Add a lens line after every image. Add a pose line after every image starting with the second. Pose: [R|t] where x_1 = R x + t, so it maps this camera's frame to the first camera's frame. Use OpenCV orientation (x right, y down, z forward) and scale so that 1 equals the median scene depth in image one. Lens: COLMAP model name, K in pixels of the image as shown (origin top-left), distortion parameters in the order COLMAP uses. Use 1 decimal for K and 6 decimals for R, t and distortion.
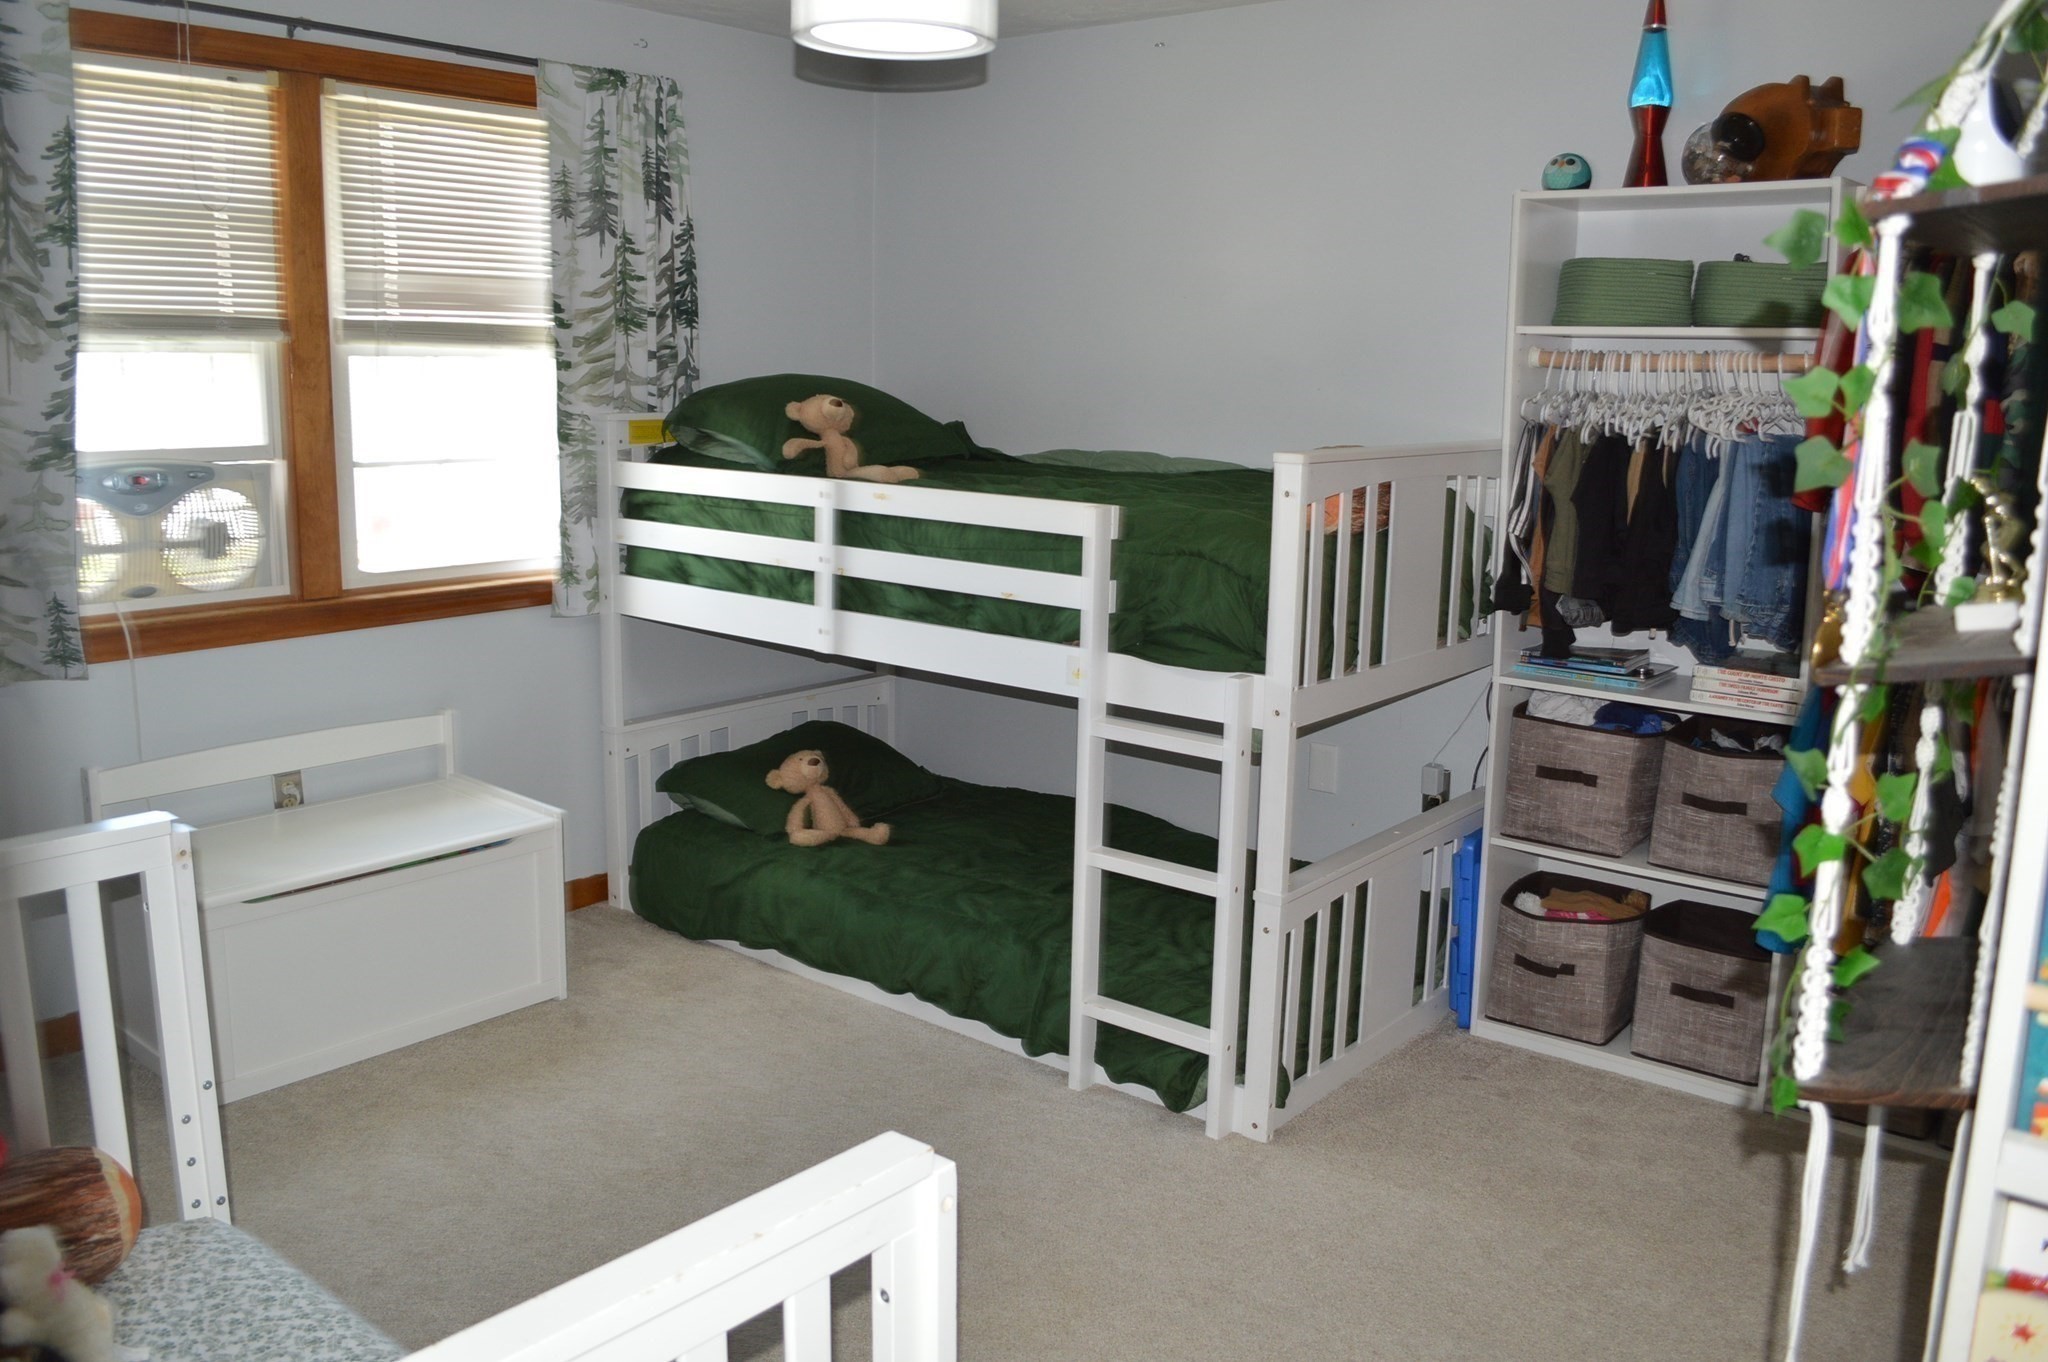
lens RADIAL K [[1625.9, 0, 1029.8], [0, 1625.9, 663.1], [0, 0, 1]] dist [-0.082979, 0.012123]
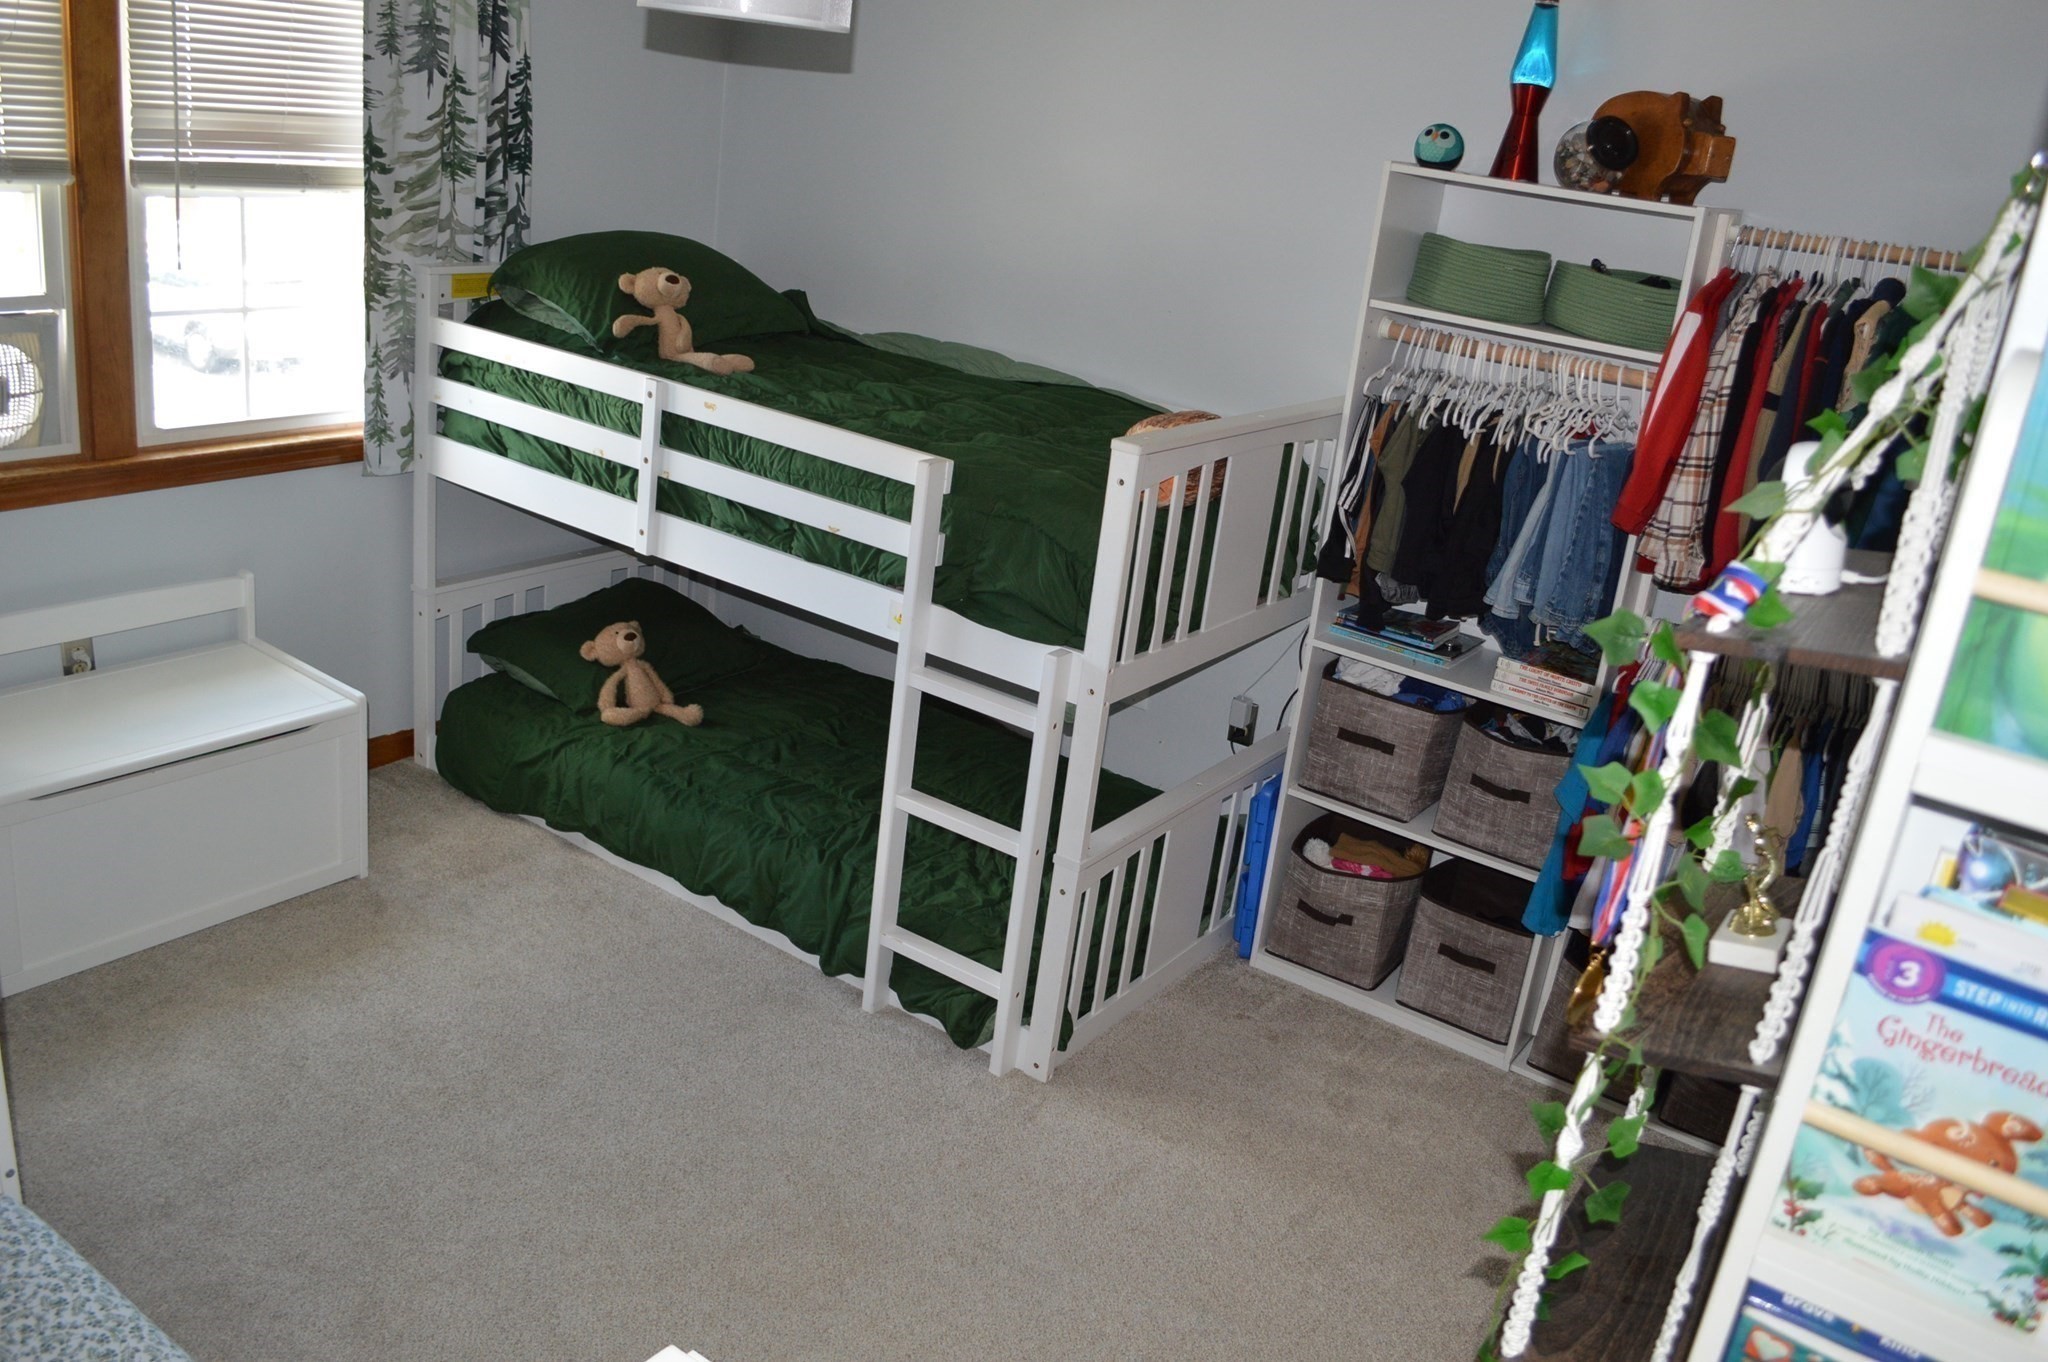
lens RADIAL K [[1625.9, 0, 1023.8], [0, 1625.9, 672.5], [0, 0, 1]] dist [-0.082979, 0.012123]
pose [[0.991675, 0.070014, 0.108065, -0.000124], [-0.086327, 0.984208, 0.154536, -0.118969], [-0.095538, -0.162578, 0.982059, 0.006939]]
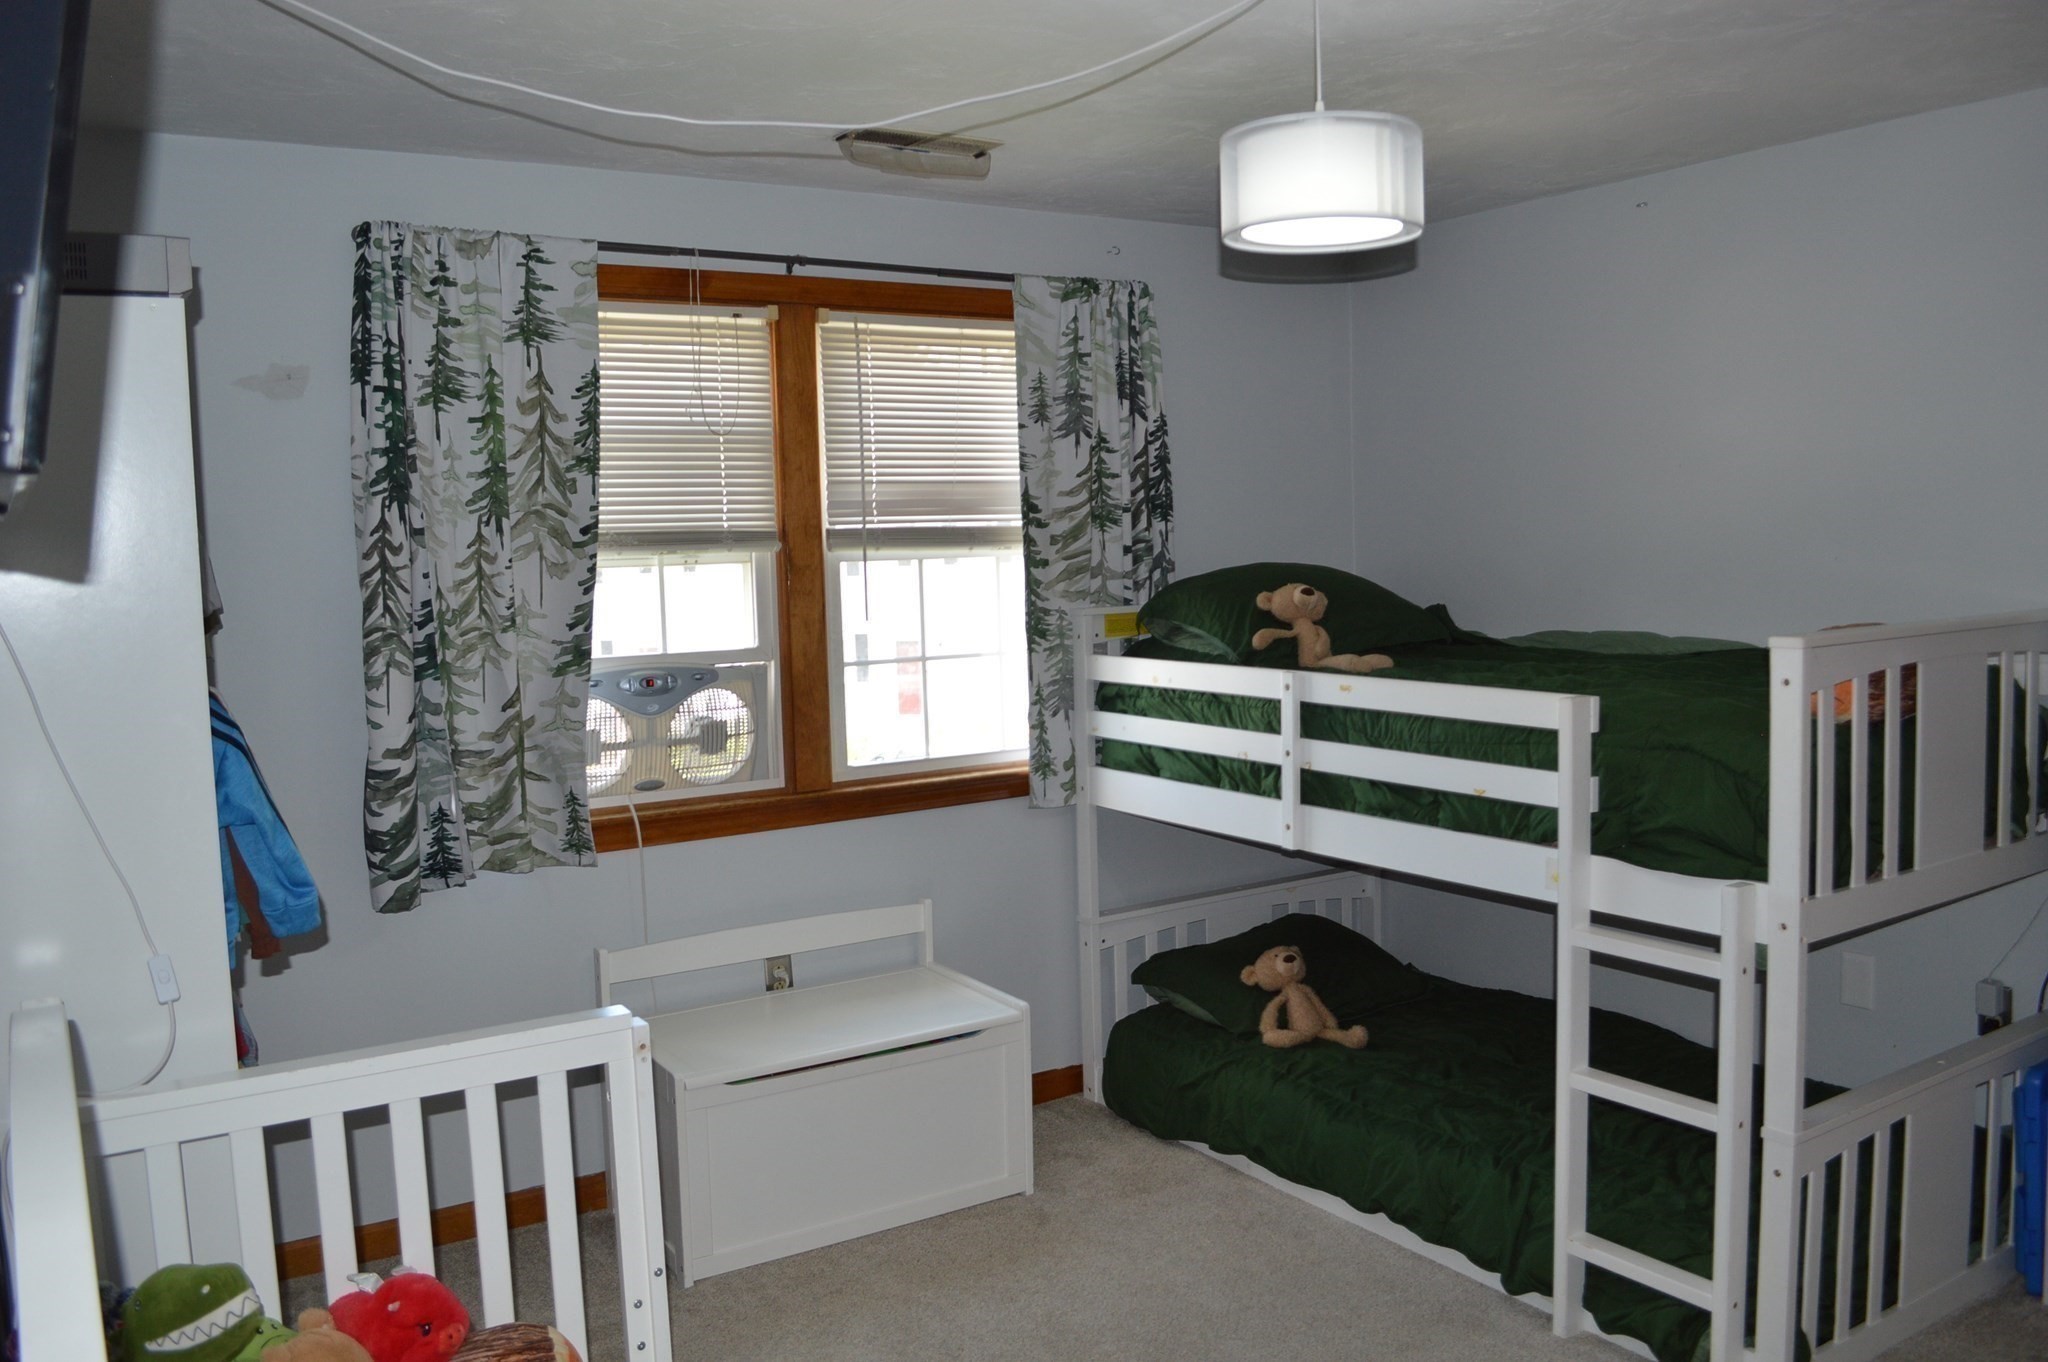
lens RADIAL K [[1625.9, 0, 1028.7], [0, 1625.9, 662.9], [0, 0, 1]] dist [-0.082979, 0.012123]
pose [[0.950433, -0.022024, -0.310149, 0.029626], [-0.011478, 0.994323, -0.105781, -0.014048], [0.310718, 0.104098, 0.944785, 0.027206]]
